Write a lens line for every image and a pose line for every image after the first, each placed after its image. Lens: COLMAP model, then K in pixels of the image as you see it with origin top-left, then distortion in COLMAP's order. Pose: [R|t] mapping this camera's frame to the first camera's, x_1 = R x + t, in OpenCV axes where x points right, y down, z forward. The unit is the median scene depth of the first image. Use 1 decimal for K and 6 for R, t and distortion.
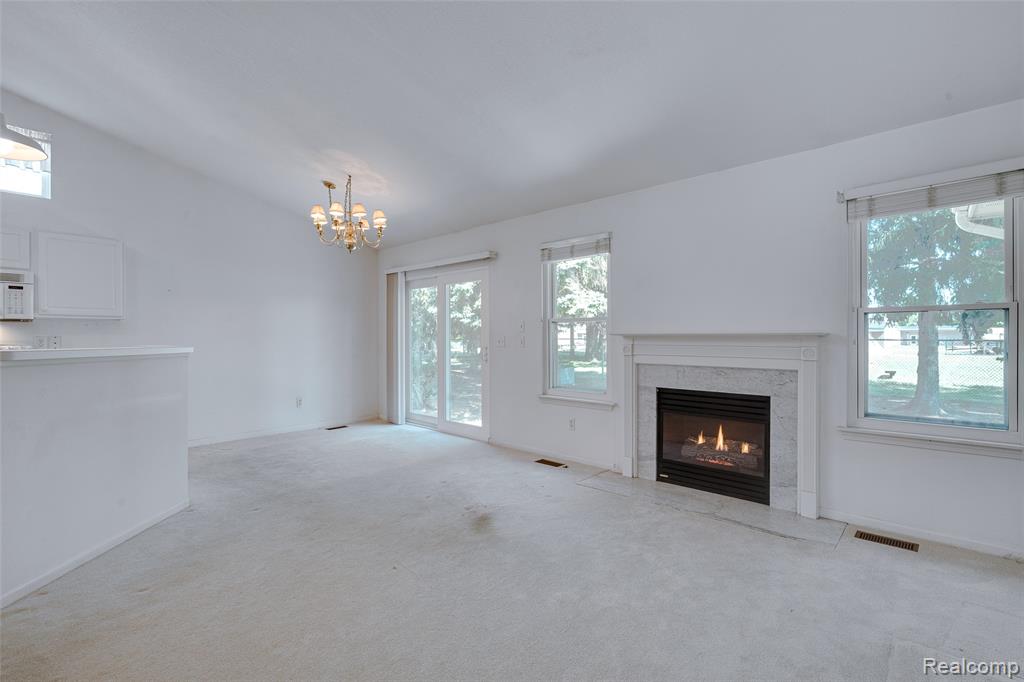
lens RADIAL K [[476.2, 0, 512.2], [0, 476.2, 336.4], [0, 0, 1]] dist [-0.000420, 0.000855]
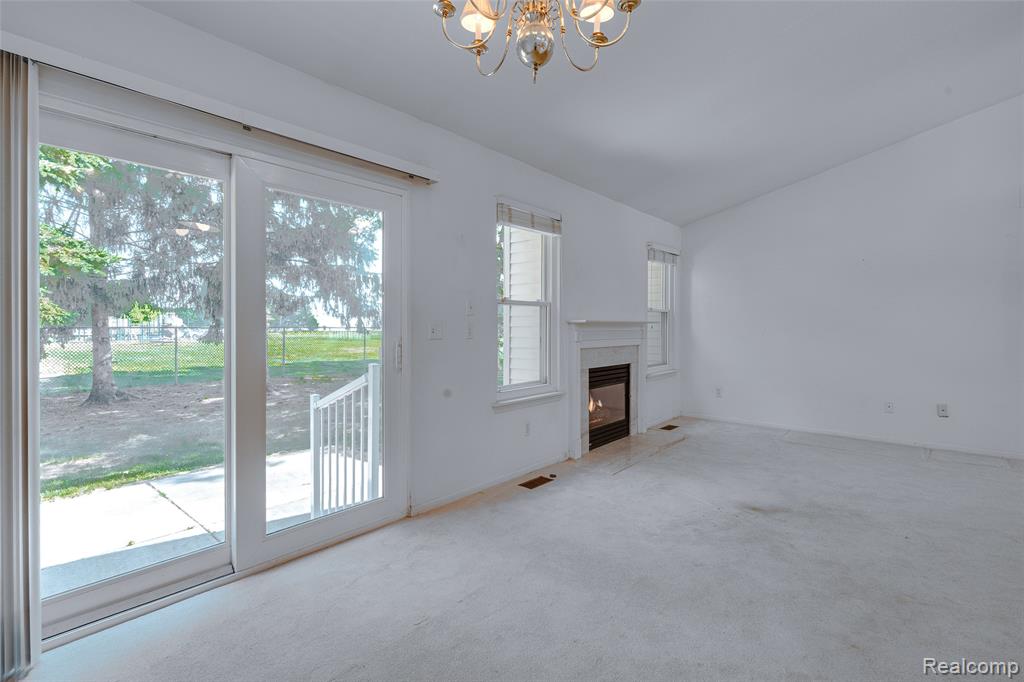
lens RADIAL K [[471.5, 0, 513.0], [0, 471.5, 324.5], [0, 0, 1]] dist [-0.001691, 0.000865]
pose [[-0.045292, -0.001335, 0.998973, -0.777595], [-0.006339, 0.999979, 0.001049, 0.002889], [-0.998954, -0.006285, -0.045299, 1.190230]]
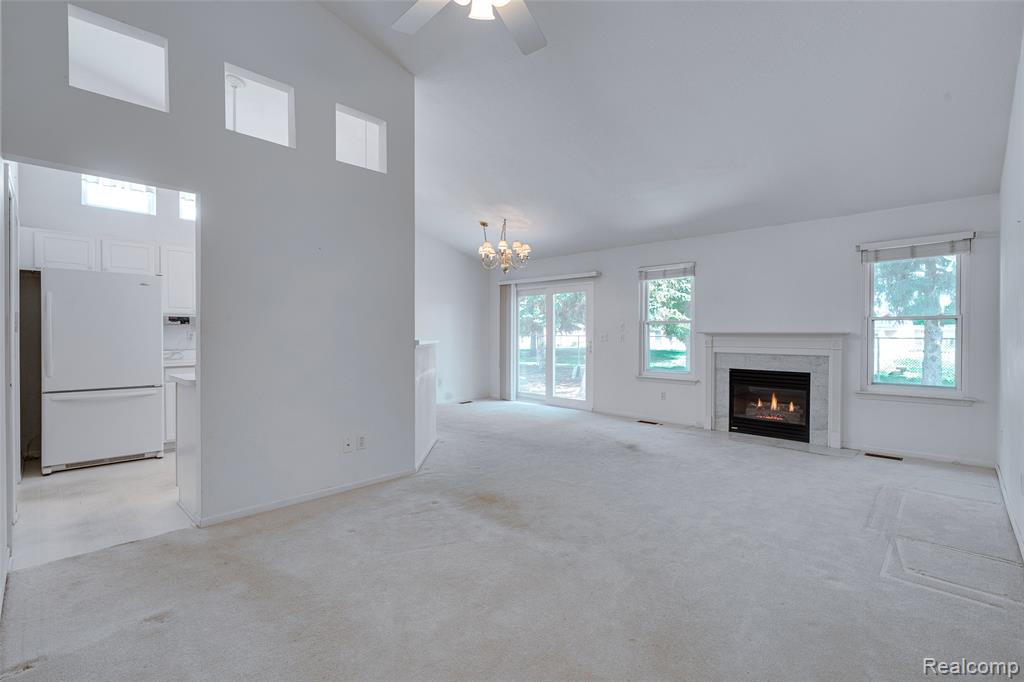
lens RADIAL K [[475.2, 0, 512.3], [0, 475.2, 335.3], [0, 0, 1]] dist [0.008283, 0.000196]
pose [[0.999856, 0.005145, -0.016190, -0.338628], [-0.005080, 0.999979, 0.004059, 0.001177], [0.016210, -0.003976, 0.999861, -0.477581]]
